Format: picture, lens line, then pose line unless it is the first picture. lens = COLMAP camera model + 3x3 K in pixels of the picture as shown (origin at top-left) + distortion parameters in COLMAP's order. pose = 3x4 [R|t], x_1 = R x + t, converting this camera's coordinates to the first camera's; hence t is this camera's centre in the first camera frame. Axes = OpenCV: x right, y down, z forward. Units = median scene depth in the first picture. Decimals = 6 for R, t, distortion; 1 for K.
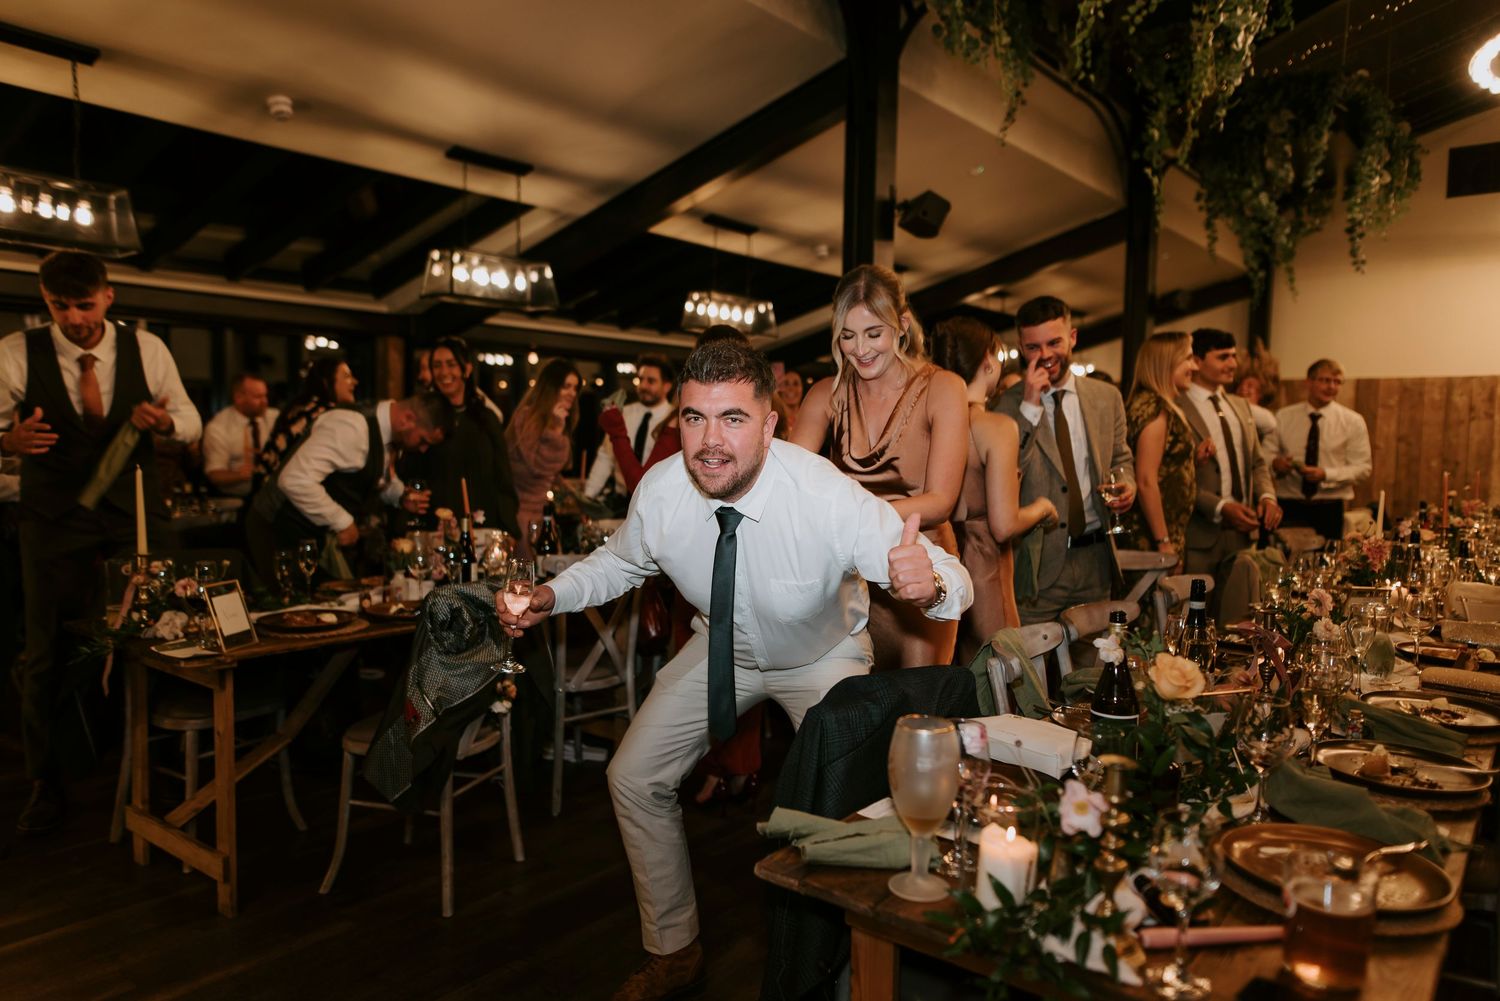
lens RADIAL K [[1001.7, 0, 741.0], [0, 1001.7, 506.0], [0, 0, 1]] dist [-0.002963, -0.000877]
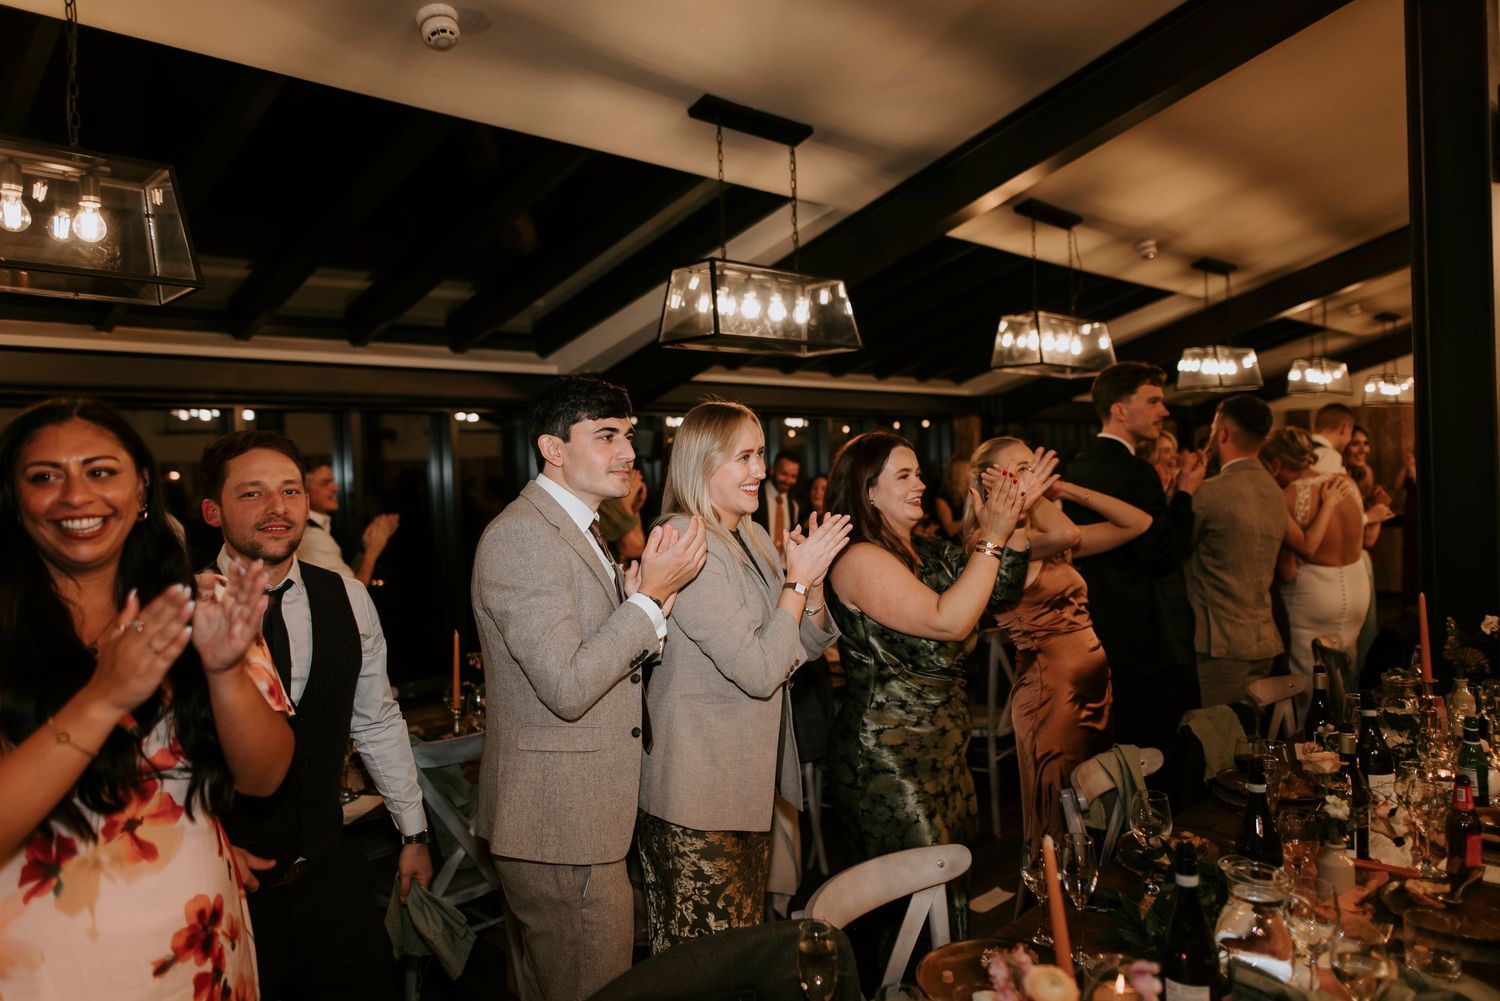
lens RADIAL K [[1031.1, 0, 750.0], [0, 1031.1, 500.5], [0, 0, 1]] dist [0.001390, 0.001986]
pose [[0.993184, -0.053237, -0.103688, -0.186302], [0.047886, 0.997423, -0.053431, -0.070760], [0.106265, 0.048102, 0.993174, 0.352214]]
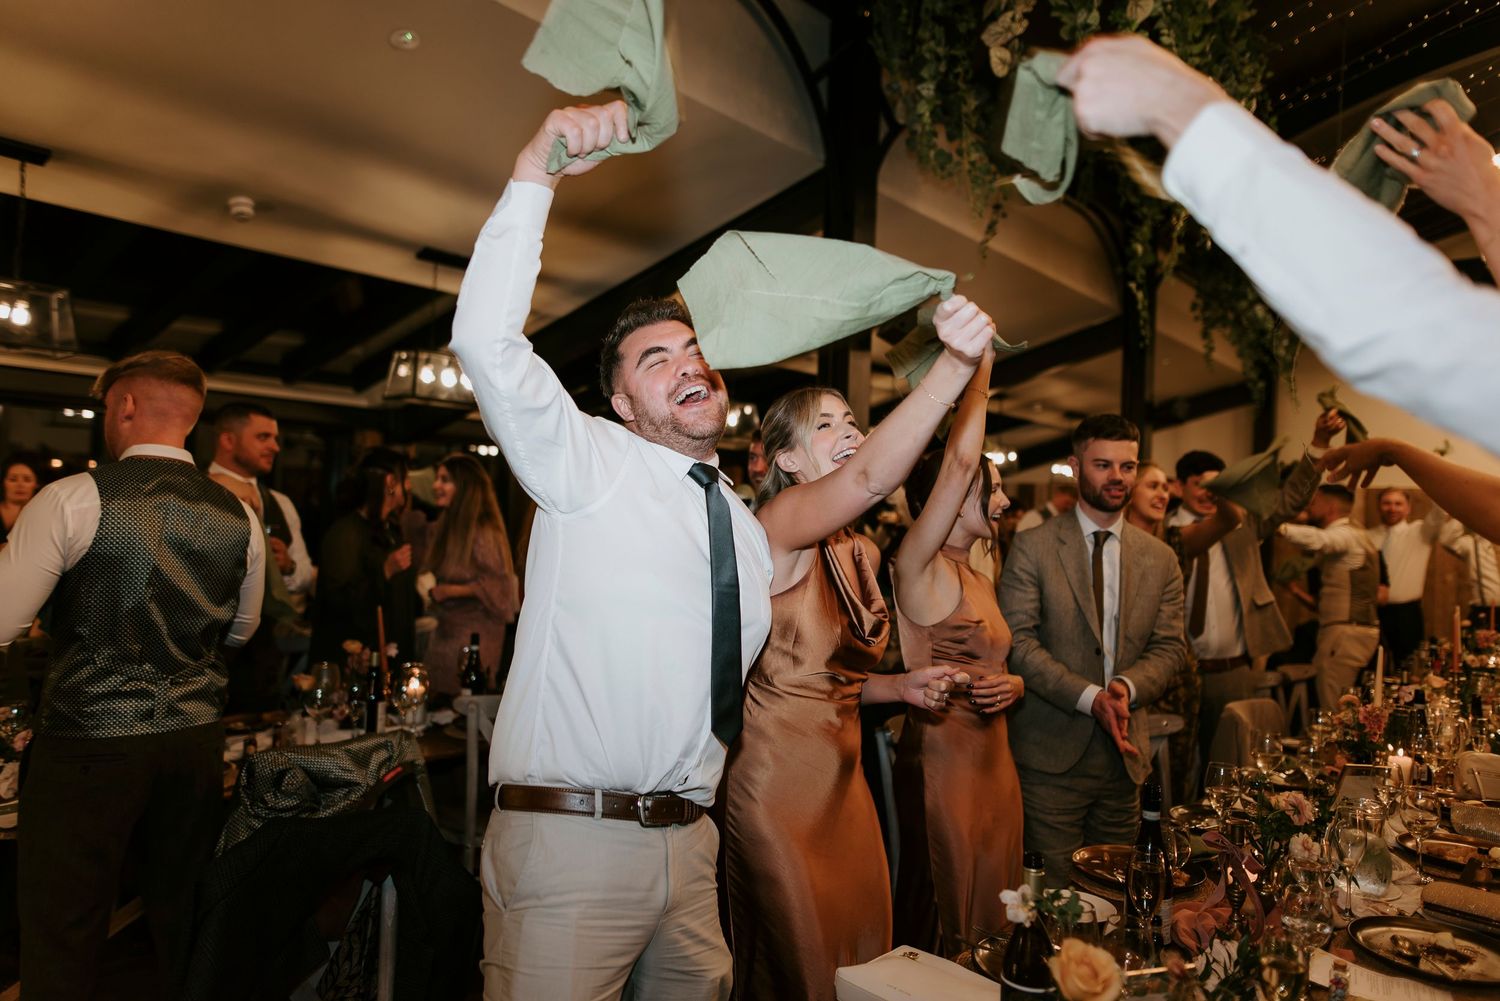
lens RADIAL K [[1004.2, 0, 738.3], [0, 1004.2, 499.9], [0, 0, 1]] dist [0.001859, -0.004575]
pose [[0.999687, 0.020912, -0.013746, 0.036246], [-0.022082, 0.995579, -0.091301, -0.026655], [0.011776, 0.091576, 0.995728, 0.039272]]
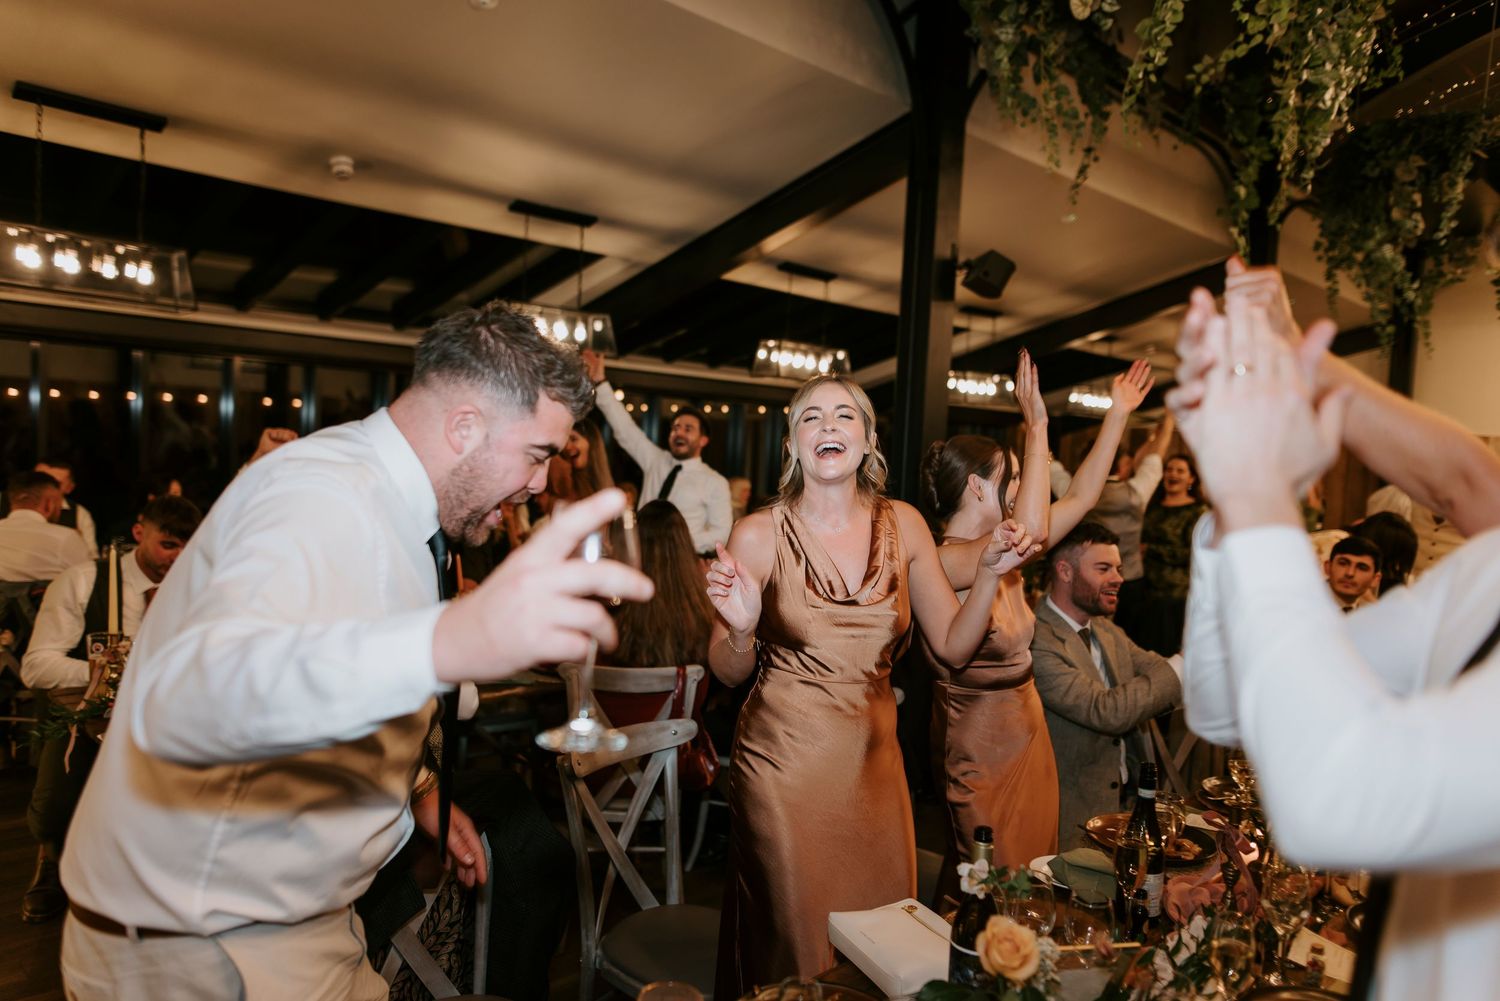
lens RADIAL K [[1001.7, 0, 741.0], [0, 1001.7, 506.0], [0, 0, 1]] dist [-0.002963, -0.000877]
pose [[0.991826, 0.040352, -0.121052, 0.065621], [-0.042819, 0.998923, -0.017848, -0.038612], [0.120201, 0.022885, 0.992486, 0.028797]]
